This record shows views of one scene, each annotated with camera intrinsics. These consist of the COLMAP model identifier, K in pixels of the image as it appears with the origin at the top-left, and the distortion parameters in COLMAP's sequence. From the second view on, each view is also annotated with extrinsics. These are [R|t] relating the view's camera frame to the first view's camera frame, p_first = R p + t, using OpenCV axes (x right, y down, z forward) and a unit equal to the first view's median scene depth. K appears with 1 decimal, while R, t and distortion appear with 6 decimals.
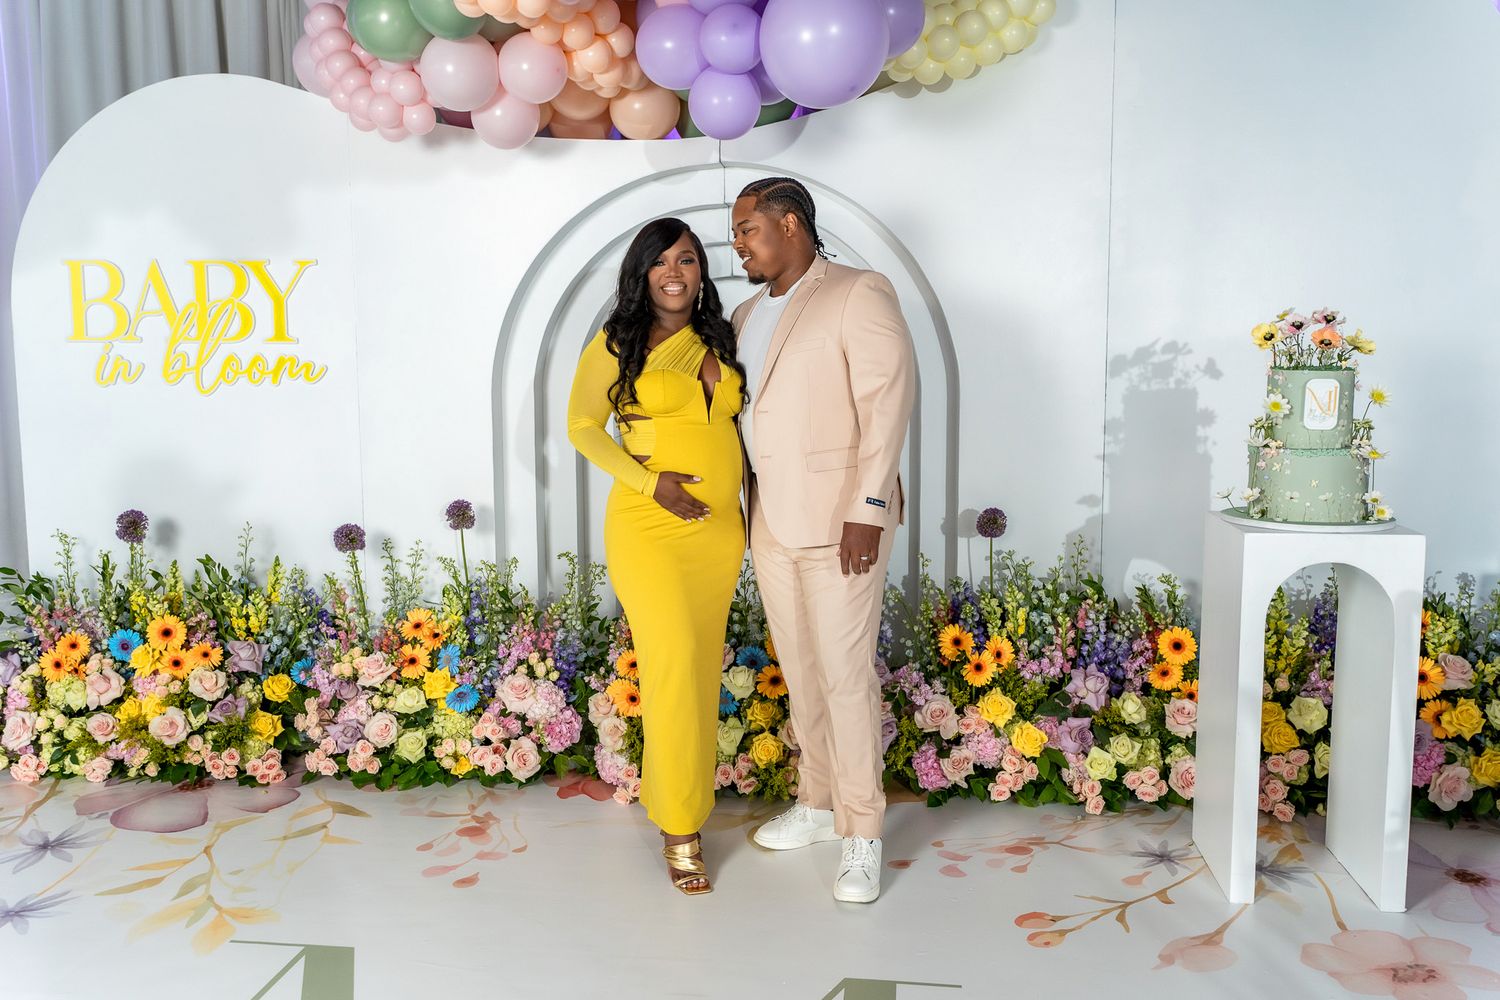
lens RADIAL K [[1194.0, 0, 751.9], [0, 1194.0, 513.2], [0, 0, 1]] dist [-0.001279, -0.006074]
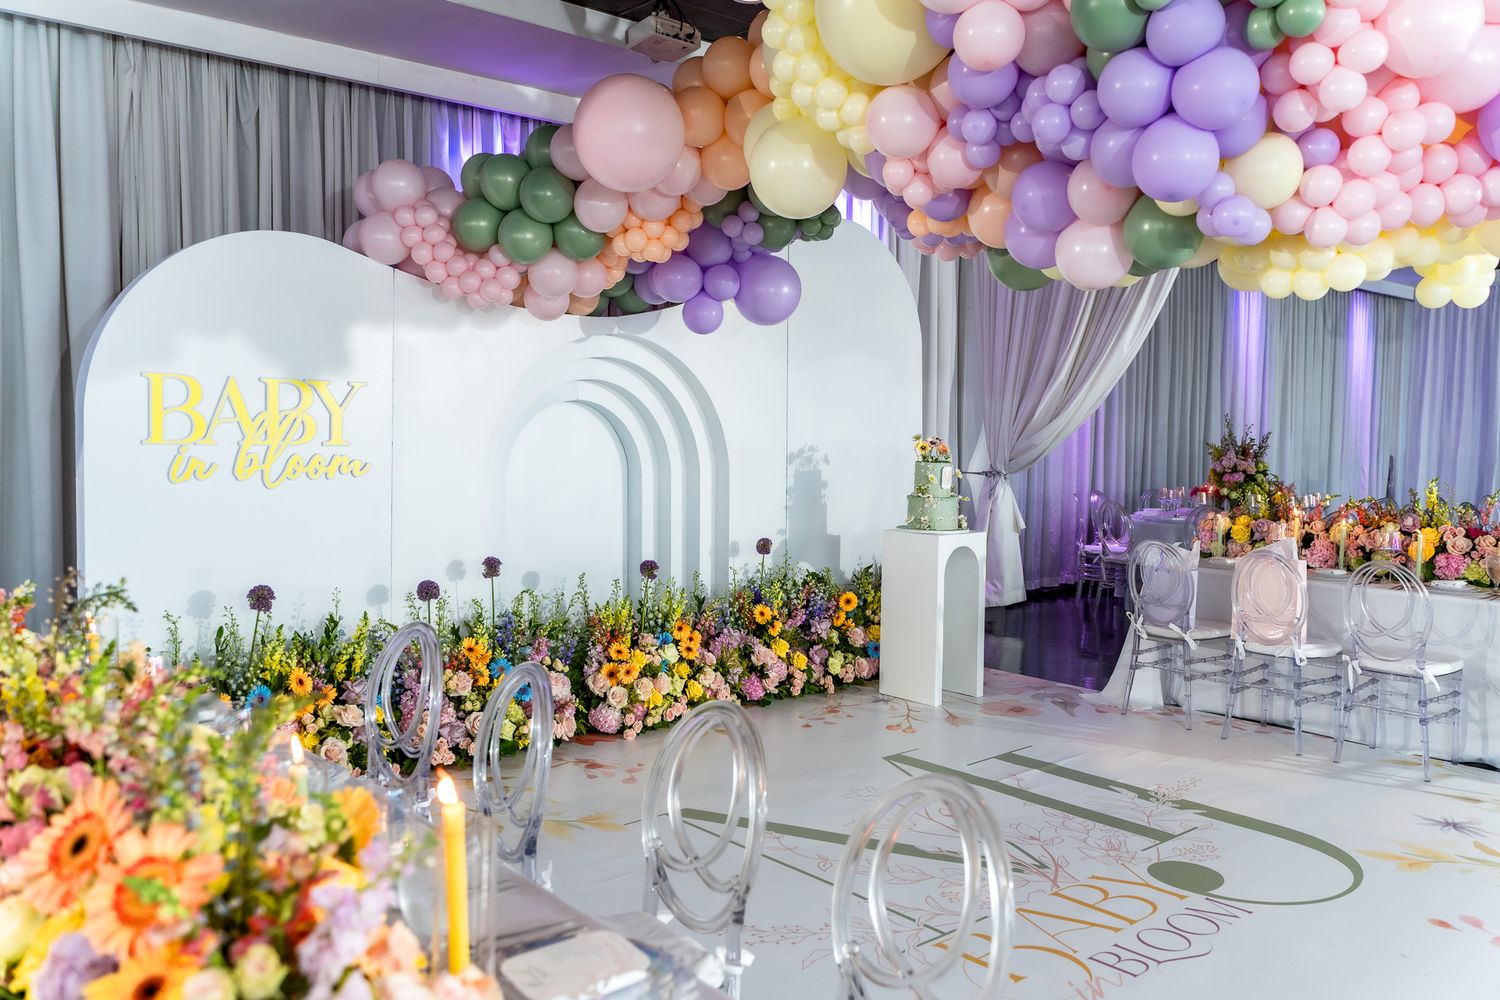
lens RADIAL K [[1194.0, 0, 749.5], [0, 1194.0, 489.1], [0, 0, 1]] dist [-0.001279, -0.006074]
pose [[0.664191, -0.030973, 0.746921, -1.134322], [0.074934, 0.996868, -0.025296, -0.033550], [-0.743798, 0.072771, 0.664431, -0.184917]]
